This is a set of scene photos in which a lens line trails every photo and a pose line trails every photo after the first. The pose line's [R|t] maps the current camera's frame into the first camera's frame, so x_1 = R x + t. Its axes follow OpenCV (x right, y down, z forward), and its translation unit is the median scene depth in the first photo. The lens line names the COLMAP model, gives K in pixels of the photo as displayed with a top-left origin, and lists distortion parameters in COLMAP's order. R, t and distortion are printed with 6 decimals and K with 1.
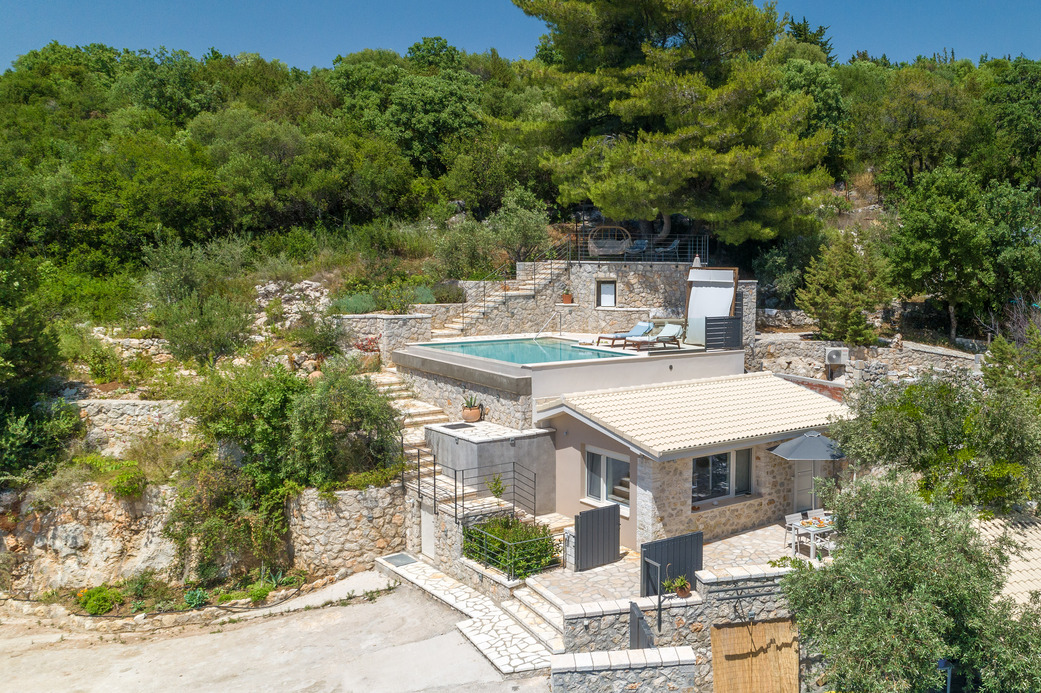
lens RADIAL K [[775.6, 0, 585.8], [0, 775.6, 343.8], [0, 0, 1]] dist [0.020126, 0.002725]
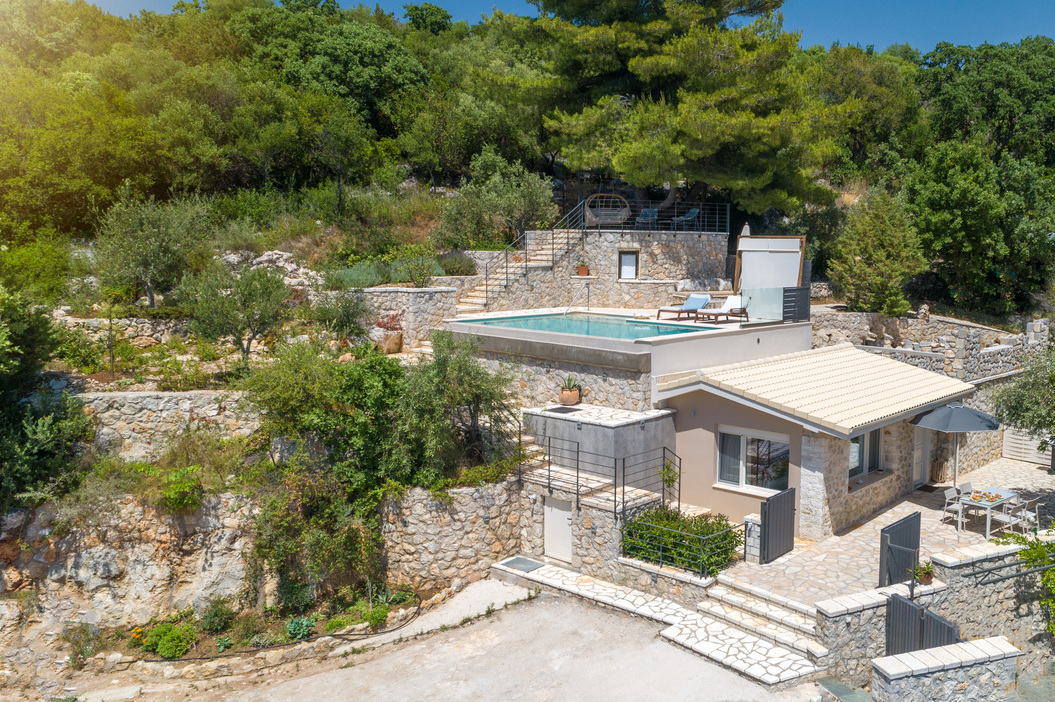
lens RADIAL K [[810.4, 0, 647.6], [0, 810.4, 326.5], [0, 0, 1]] dist [0.020223, 0.006066]
pose [[0.982926, -0.014910, 0.183396, -0.230277], [0.014010, 0.999883, 0.006199, 0.005973], [-0.183467, -0.003523, 0.983020, 0.068623]]
